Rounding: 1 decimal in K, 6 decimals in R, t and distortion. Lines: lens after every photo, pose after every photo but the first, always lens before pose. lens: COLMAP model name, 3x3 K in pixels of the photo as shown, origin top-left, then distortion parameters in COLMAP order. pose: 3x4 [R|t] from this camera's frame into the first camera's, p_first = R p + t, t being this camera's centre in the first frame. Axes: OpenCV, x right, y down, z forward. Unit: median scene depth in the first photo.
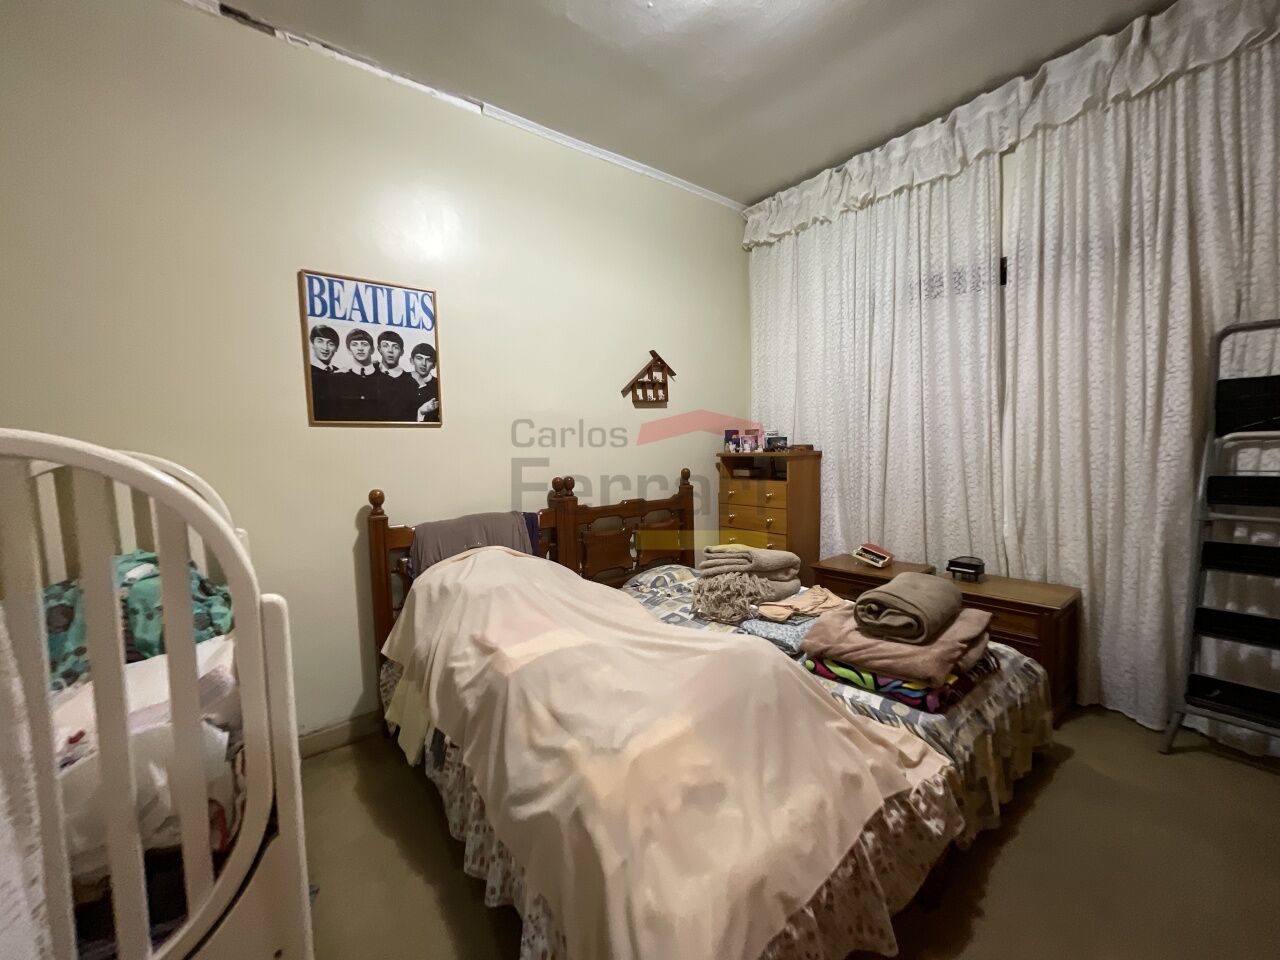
lens RADIAL K [[518.1, 0, 638.9], [0, 518.1, 479.2], [0, 0, 1]] dist [-0.006274, 0.001925]
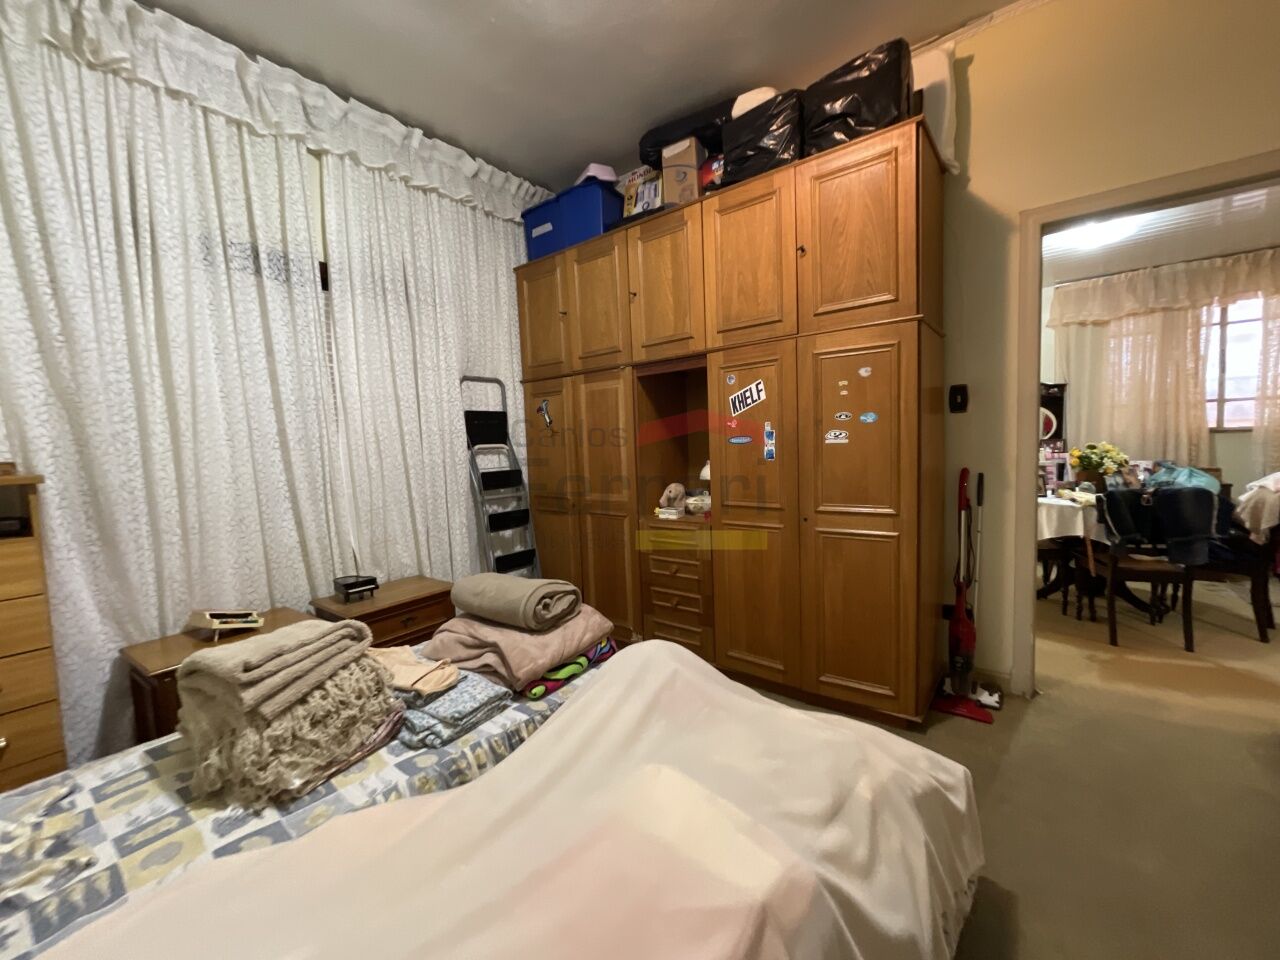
lens RADIAL K [[518.1, 0, 639.1], [0, 518.1, 480.8], [0, 0, 1]] dist [-0.006274, 0.001925]
pose [[-0.248028, -0.032915, 0.968194, -0.439274], [0.105266, 0.992589, 0.060711, -0.022958], [-0.963017, 0.116976, -0.242725, 0.812743]]
